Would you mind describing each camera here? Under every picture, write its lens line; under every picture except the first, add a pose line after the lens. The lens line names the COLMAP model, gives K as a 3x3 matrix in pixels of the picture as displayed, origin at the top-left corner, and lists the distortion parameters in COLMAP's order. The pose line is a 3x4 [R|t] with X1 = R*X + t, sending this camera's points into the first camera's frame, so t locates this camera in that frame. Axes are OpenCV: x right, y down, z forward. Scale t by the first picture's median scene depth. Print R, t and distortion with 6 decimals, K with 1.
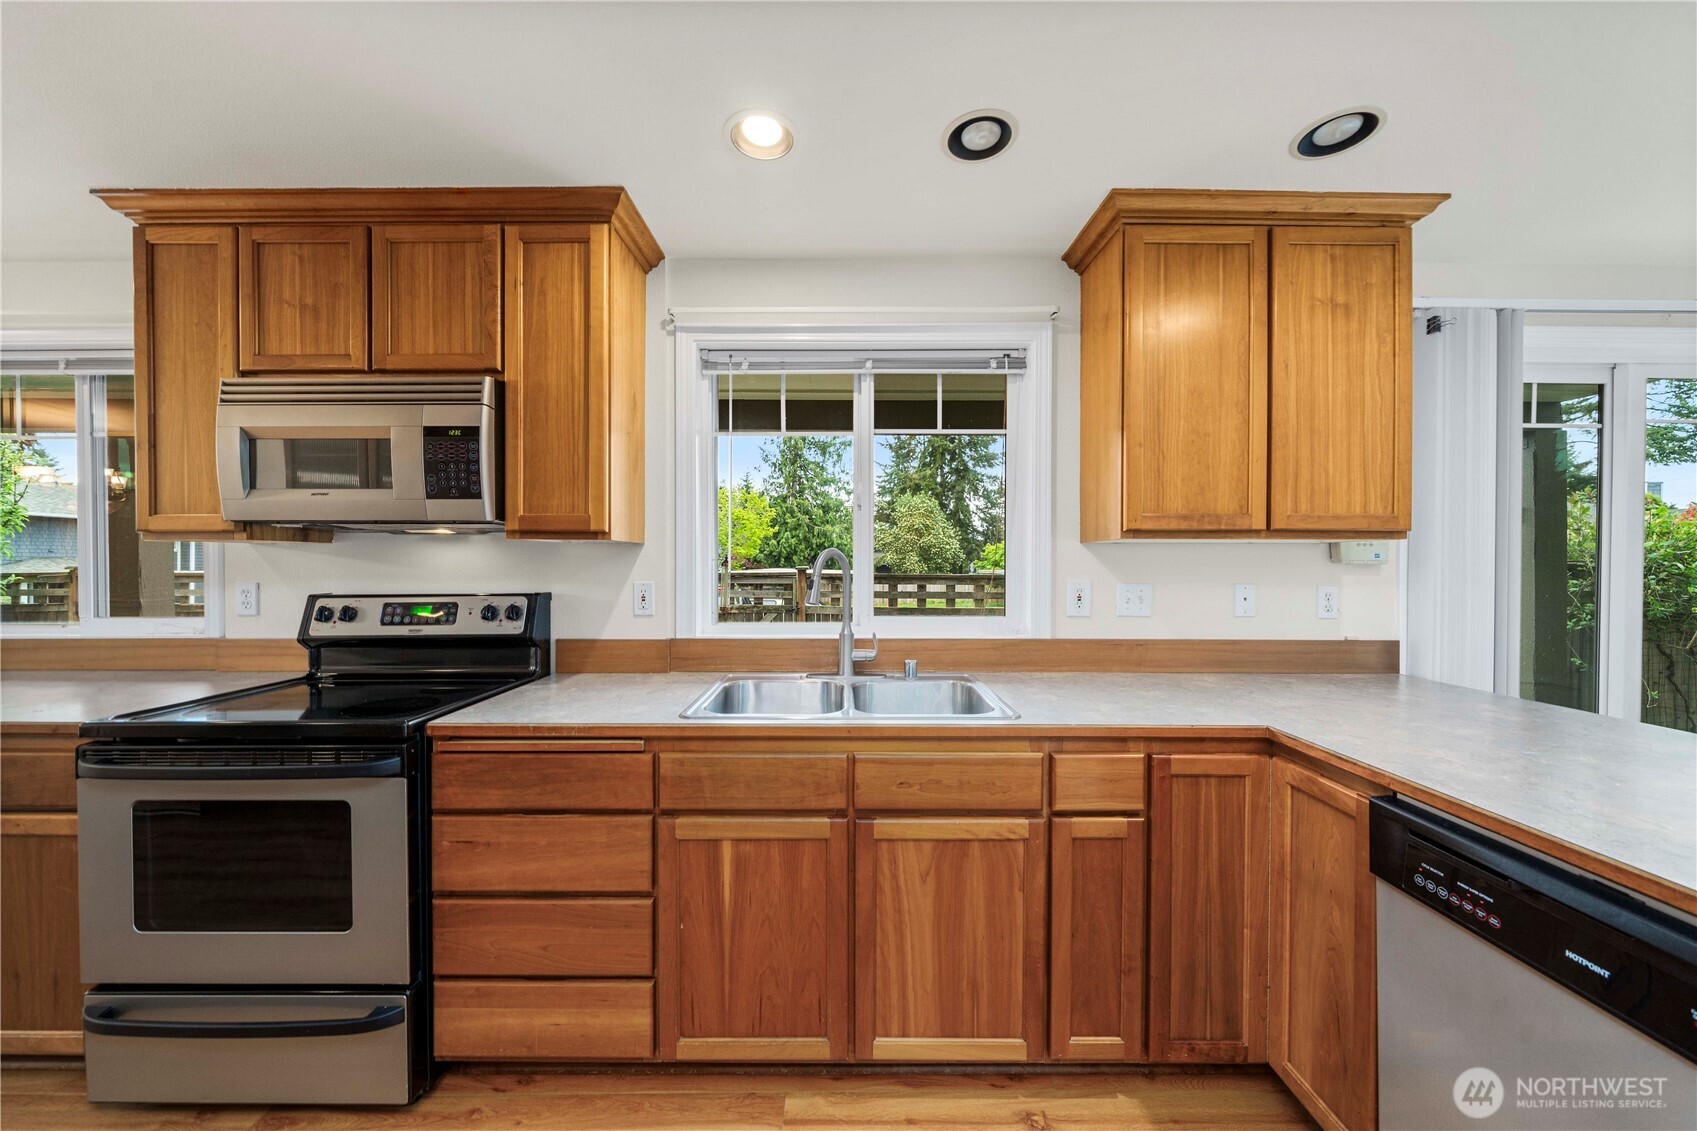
lens RADIAL K [[596.3, 0, 853.0], [0, 596.3, 567.8], [0, 0, 1]] dist [-0.005630, -0.000138]
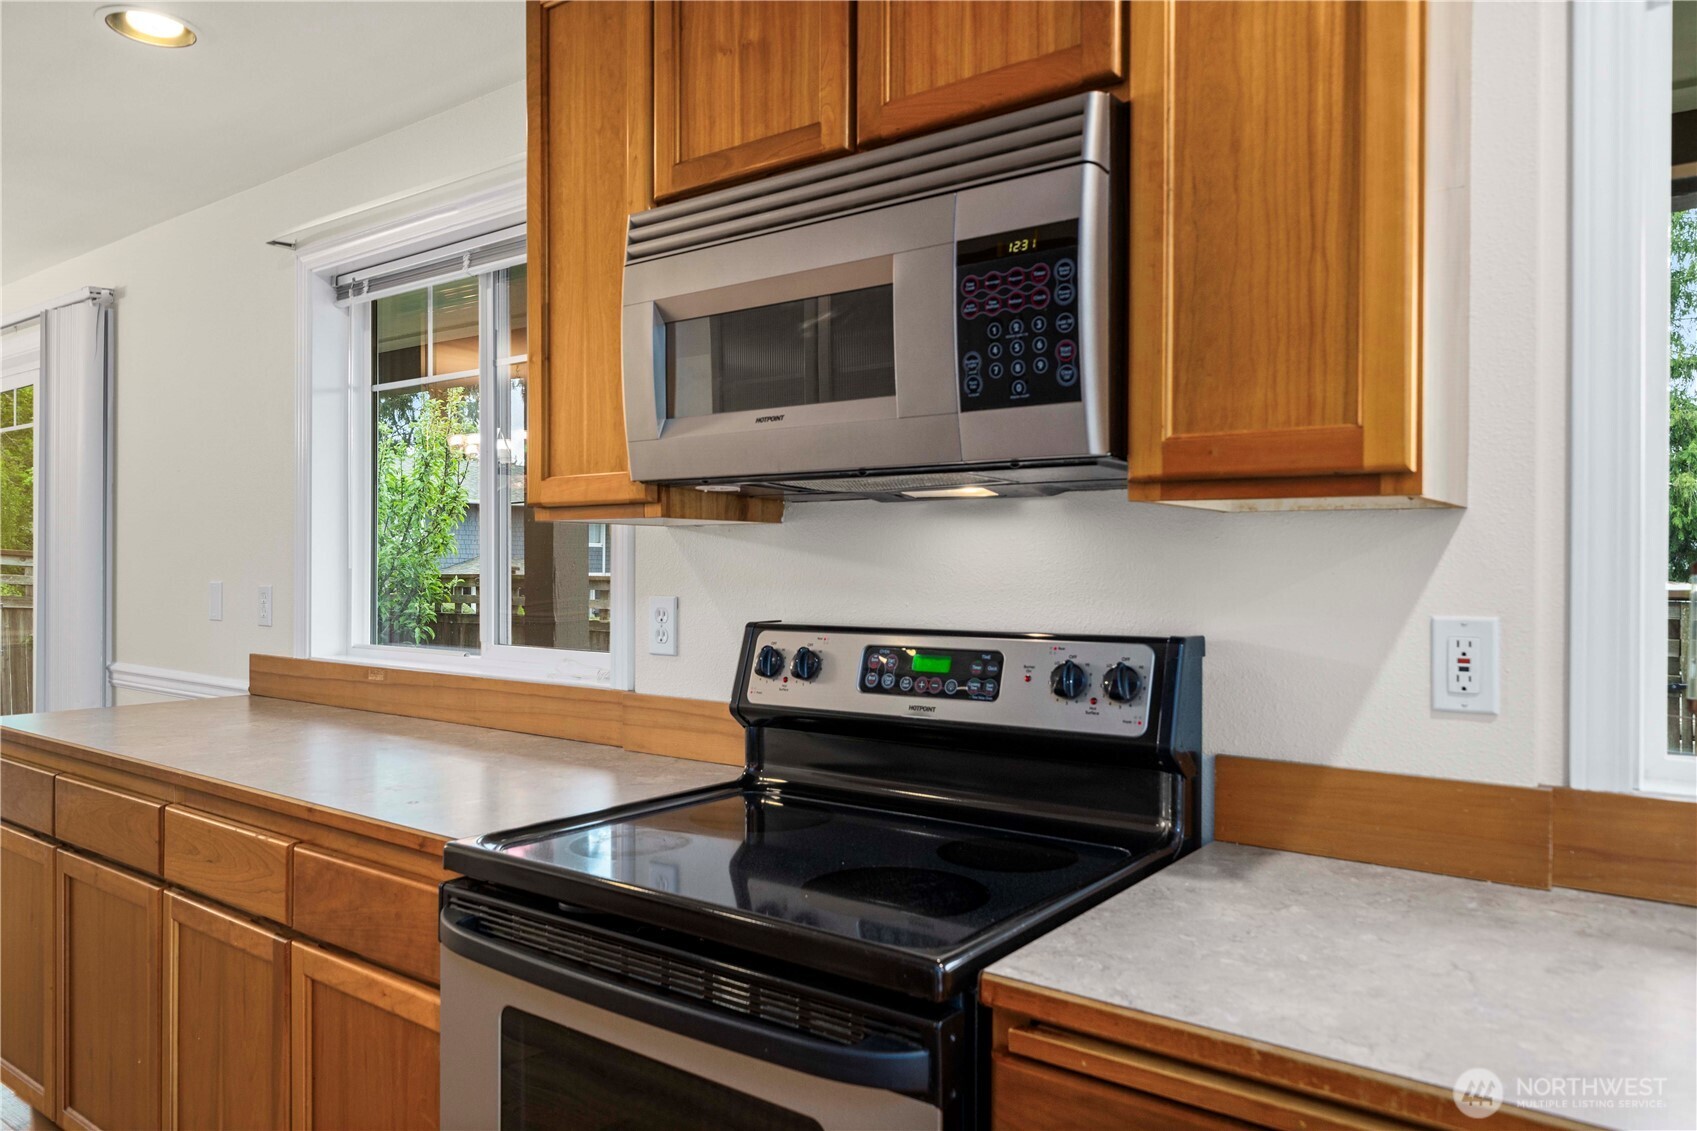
lens RADIAL K [[1142.6, 0, 848.5], [0, 1142.6, 565.5], [0, 0, 1]] dist [-0.001005, -0.000467]
pose [[0.801160, 0.003773, -0.598438, -0.279297], [-0.007932, 0.999959, -0.004313, -0.001200], [0.598398, 0.008202, 0.801157, 0.283768]]
